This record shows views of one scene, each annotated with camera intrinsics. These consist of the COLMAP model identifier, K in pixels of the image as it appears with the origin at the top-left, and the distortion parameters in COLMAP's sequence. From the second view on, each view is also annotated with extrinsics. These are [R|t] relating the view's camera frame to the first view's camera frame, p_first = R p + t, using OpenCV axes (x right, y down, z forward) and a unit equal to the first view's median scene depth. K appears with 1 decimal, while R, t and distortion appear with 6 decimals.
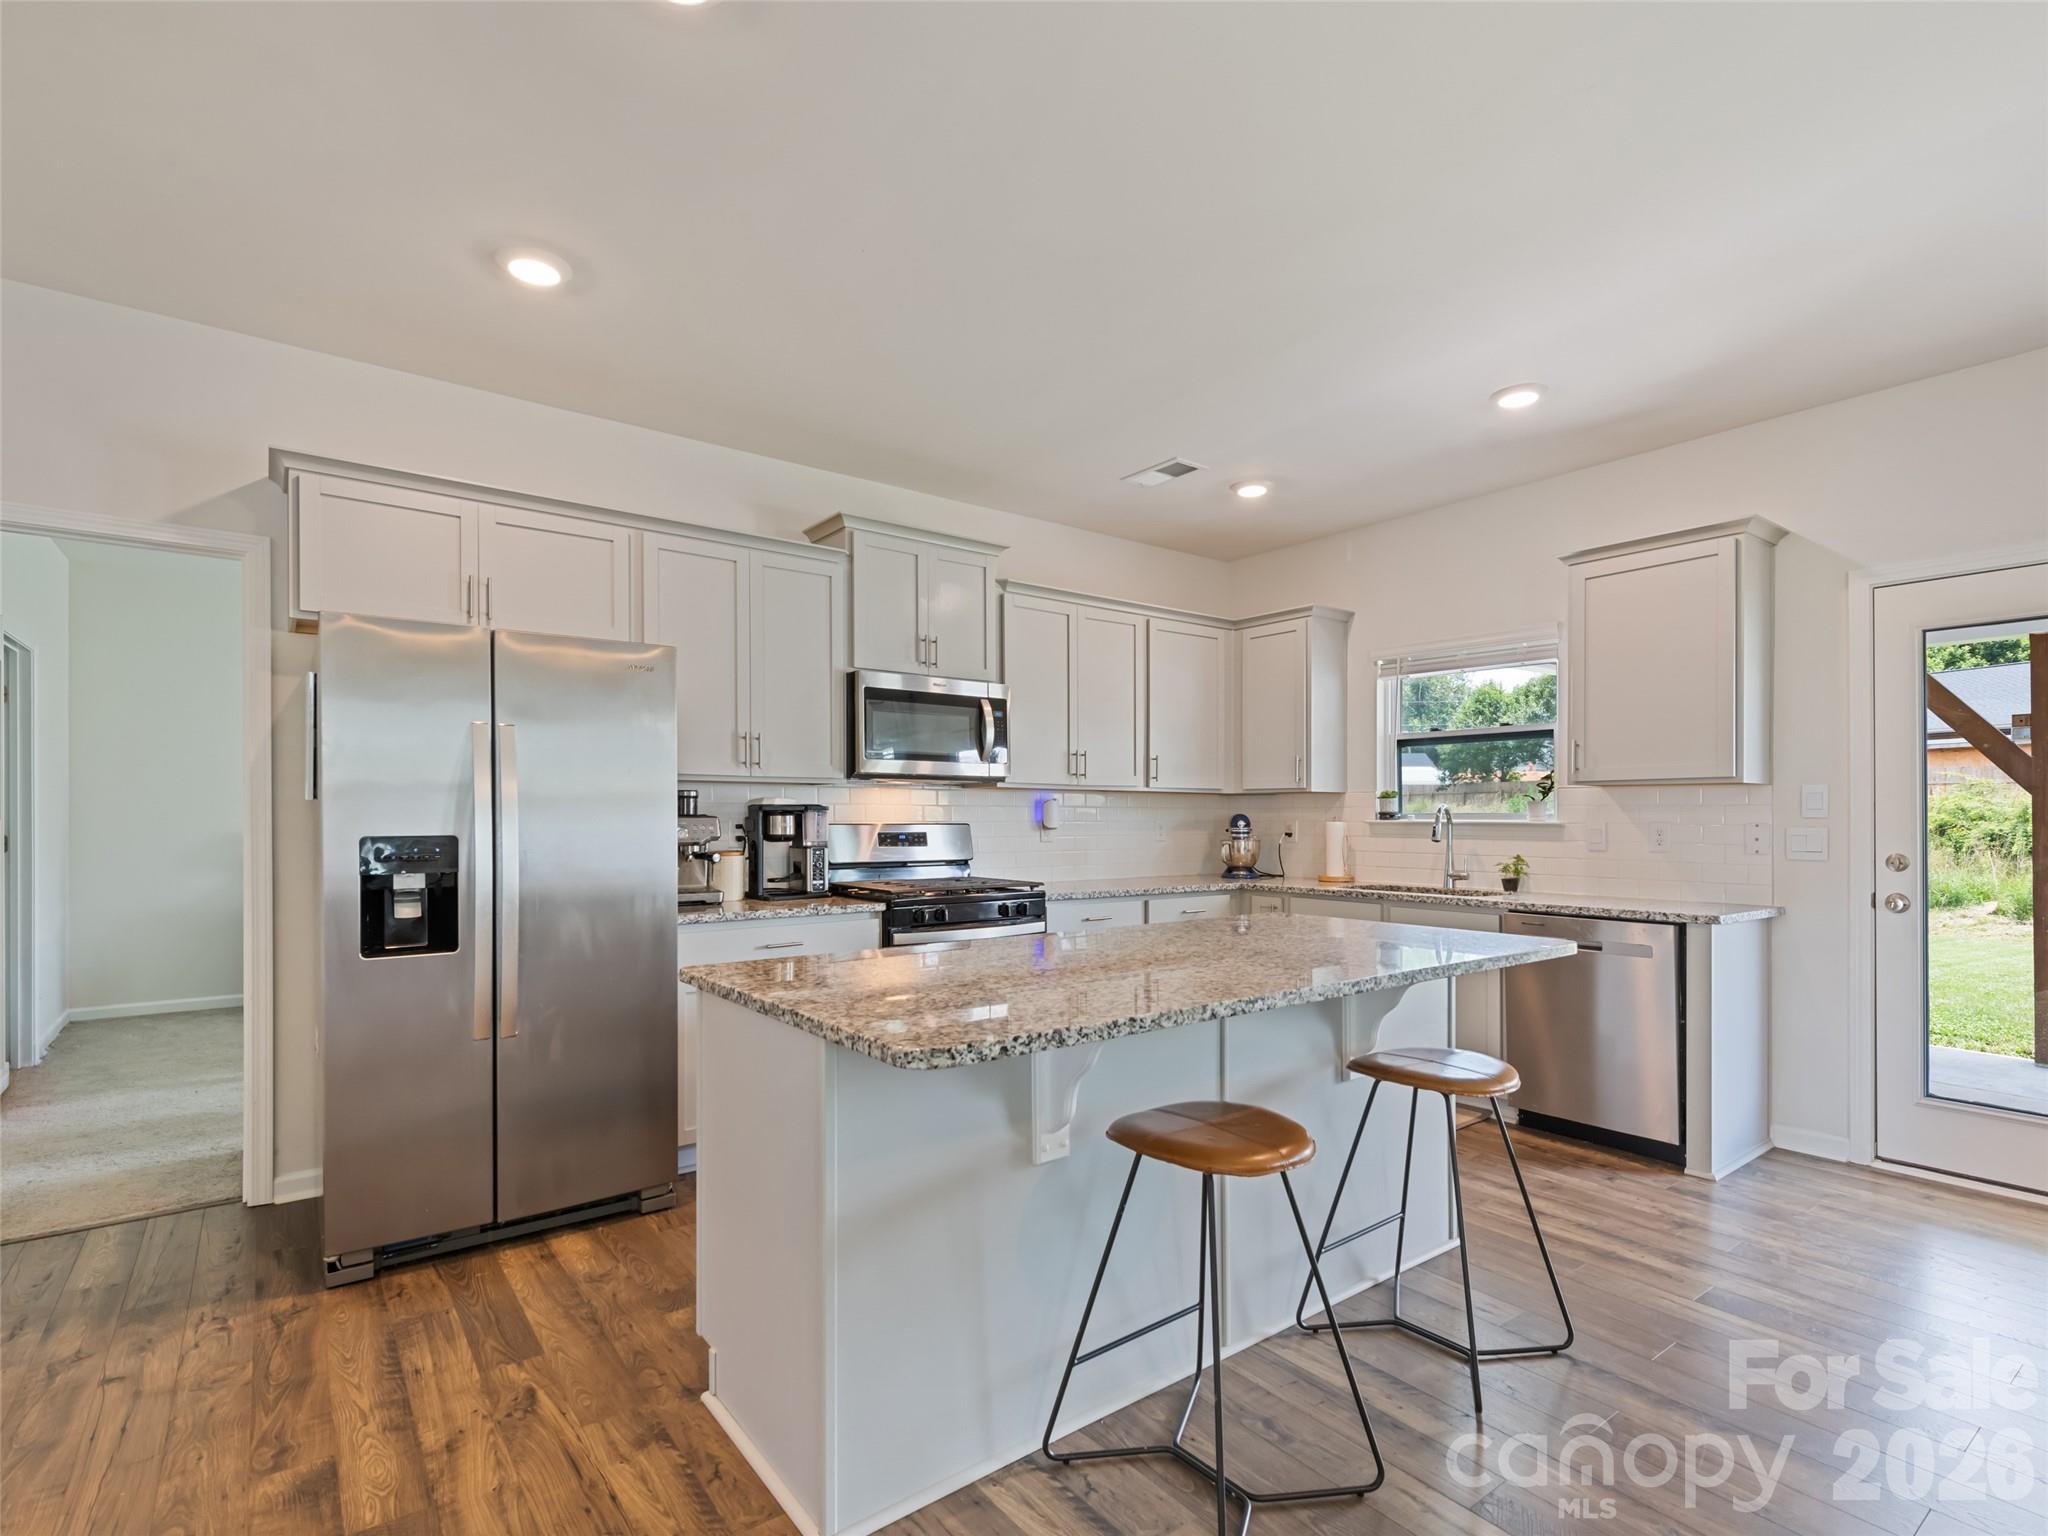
lens RADIAL K [[990.5, 0, 1015.2], [0, 990.5, 817.5], [0, 0, 1]] dist [0.000813, -0.000016]
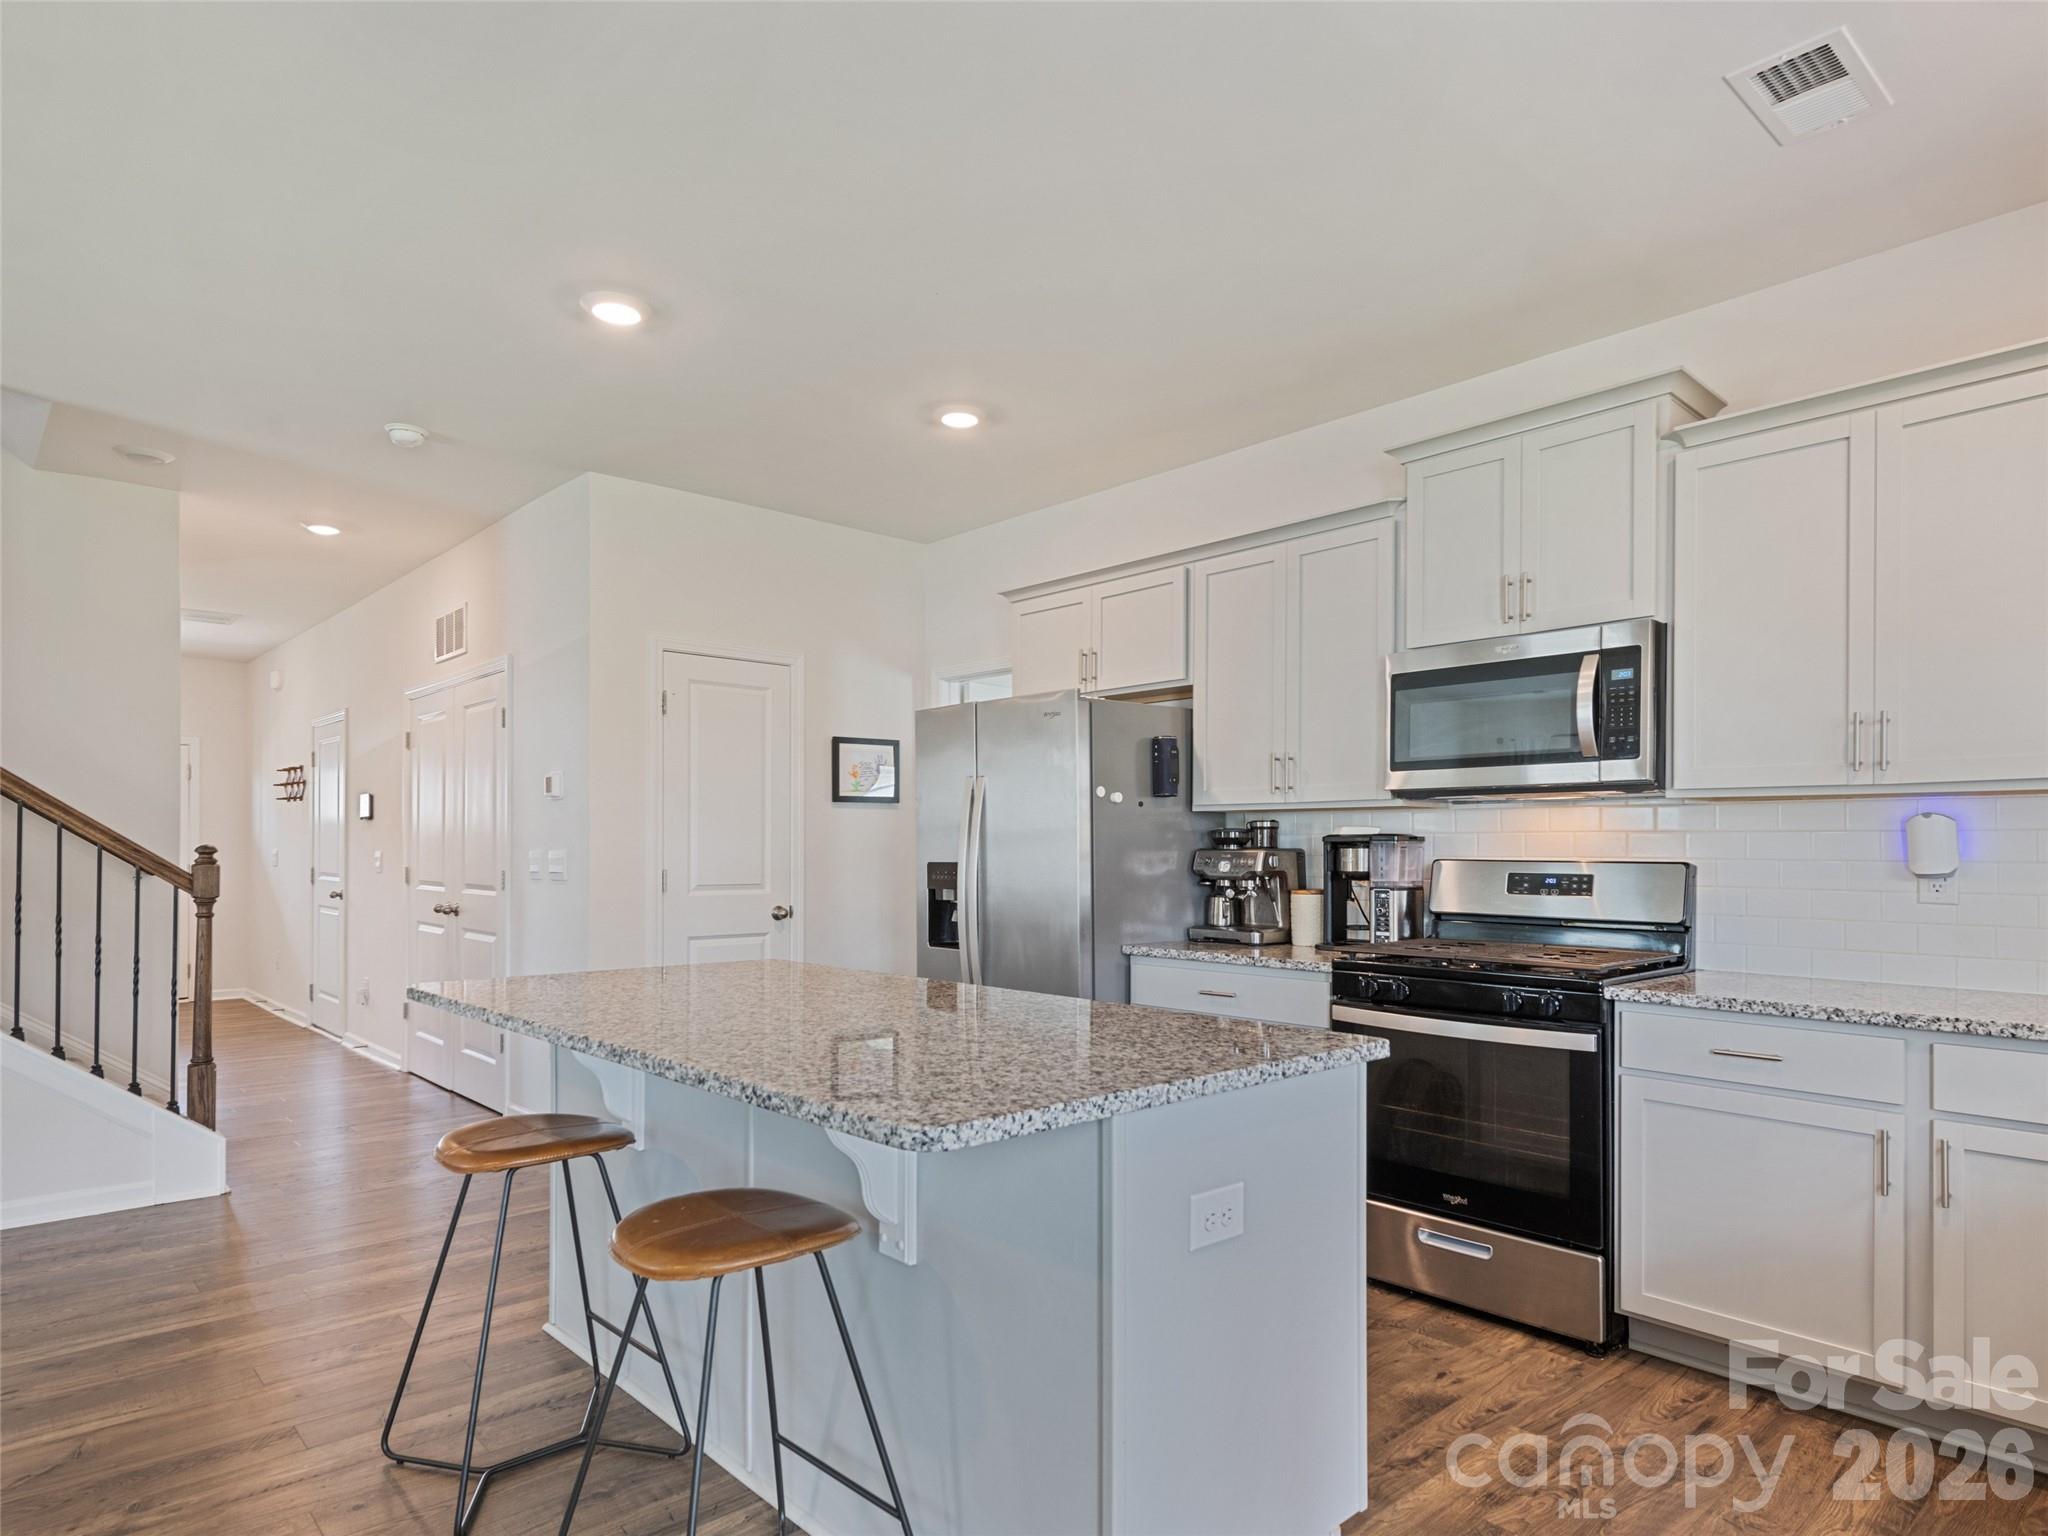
lens RADIAL K [[1192.9, 0, 1046.6], [0, 1192.9, 842.1], [0, 0, 1]] dist [0.024307, -0.011077]
pose [[0.101653, -0.006522, -0.994799, 0.687120], [-0.003324, 0.999971, -0.006895, 0.000693], [0.994814, 0.004008, 0.101628, 0.620374]]
